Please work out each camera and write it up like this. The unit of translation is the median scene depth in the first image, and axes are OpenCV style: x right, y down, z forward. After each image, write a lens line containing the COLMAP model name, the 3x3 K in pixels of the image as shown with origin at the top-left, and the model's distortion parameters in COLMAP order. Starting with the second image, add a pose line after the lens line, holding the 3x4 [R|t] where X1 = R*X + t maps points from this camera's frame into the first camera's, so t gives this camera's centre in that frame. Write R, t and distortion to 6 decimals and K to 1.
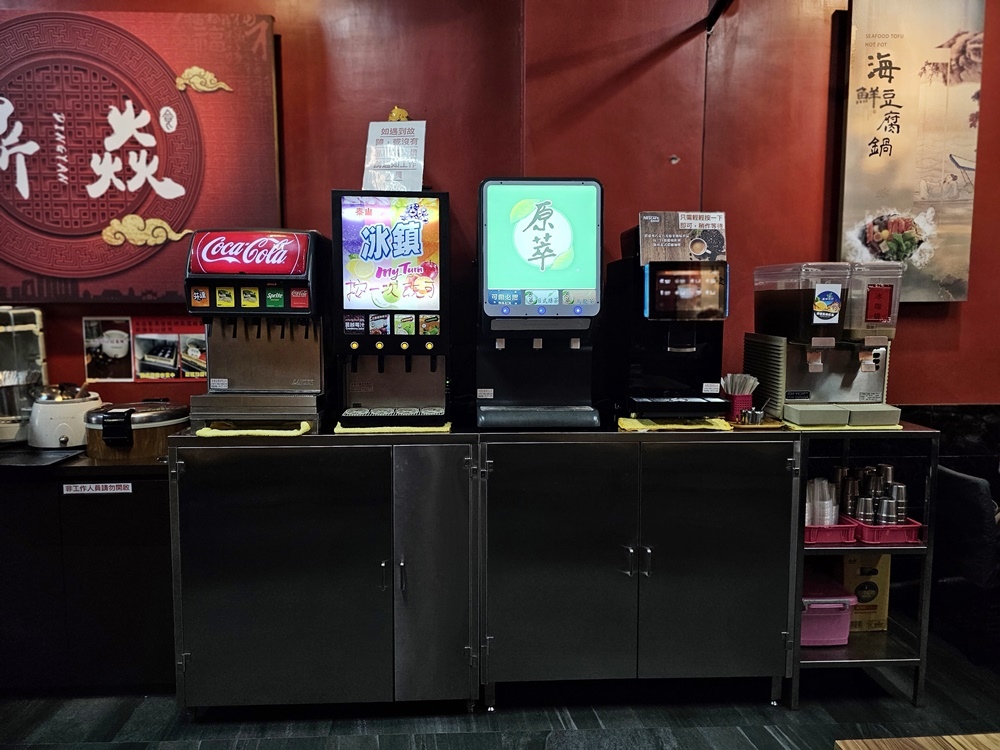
lens RADIAL K [[684.1, 0, 501.4], [0, 684.1, 373.0], [0, 0, 1]] dist [0.022384, -0.000271]
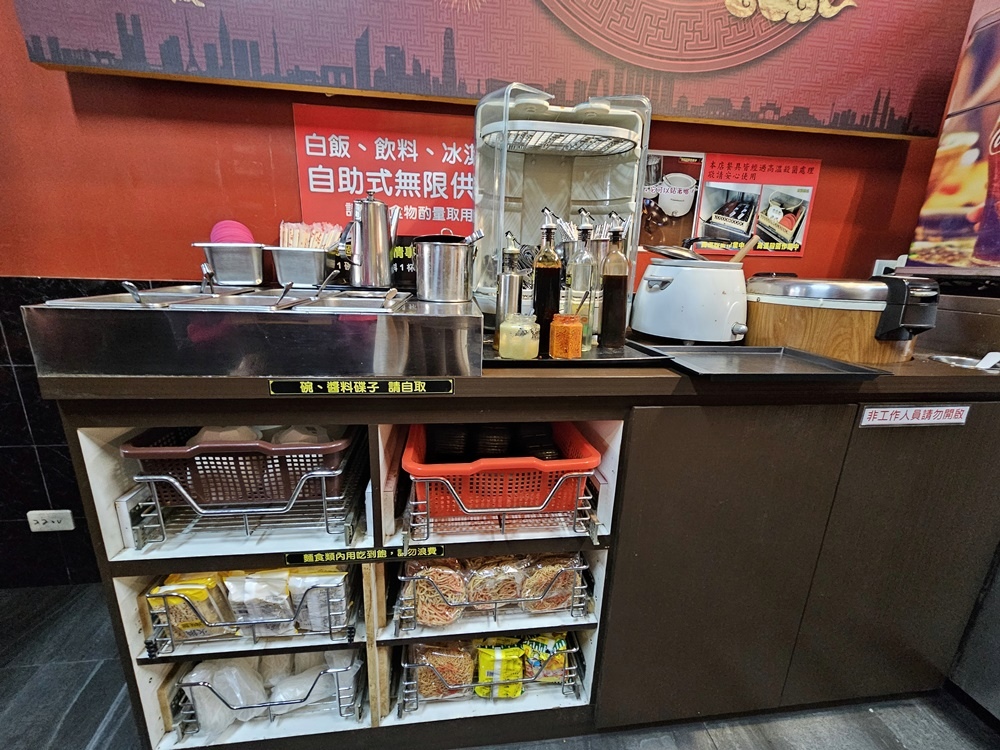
lens RADIAL K [[410.4, 0, 501.7], [0, 410.4, 377.0], [0, 0, 1]] dist [-0.003192, 0.000162]
pose [[0.996363, 0.011498, 0.084433, -0.769446], [-0.025820, 0.985010, 0.170551, 0.072801], [-0.081207, -0.172111, 0.981725, 0.577828]]
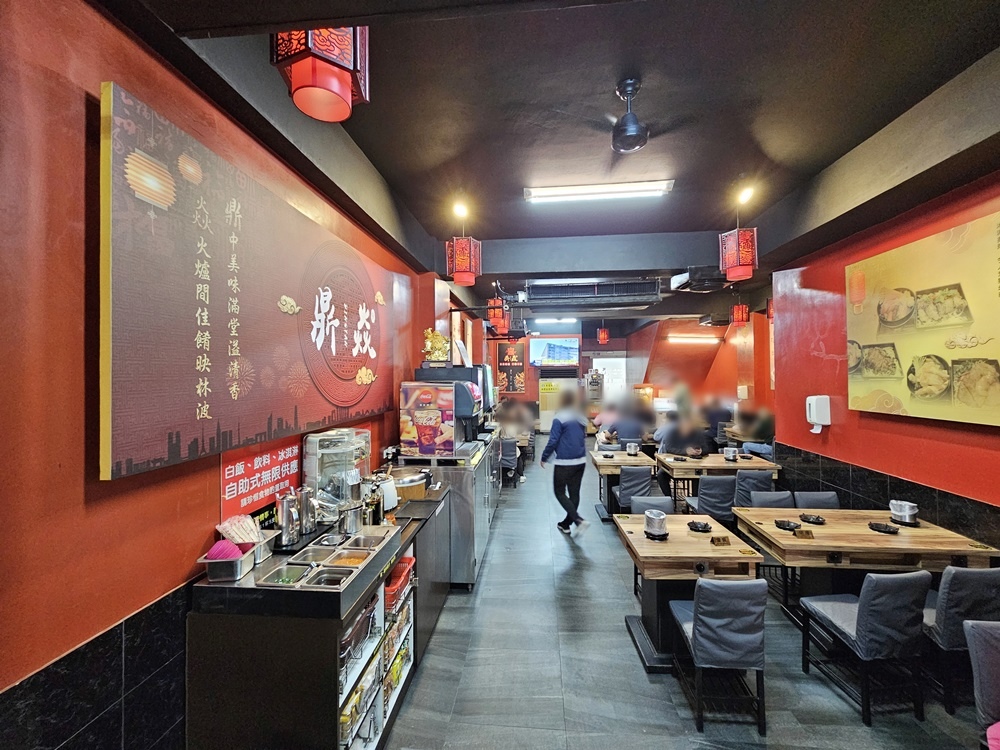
lens RADIAL K [[410.4, 0, 500.8], [0, 410.4, 375.1], [0, 0, 1]] dist [-0.003192, 0.000162]
pose [[0.127805, 0.002544, 0.991796, -1.434949], [0.096268, 0.995243, -0.014958, -0.154947], [-0.987116, 0.097390, 0.126953, 0.516654]]
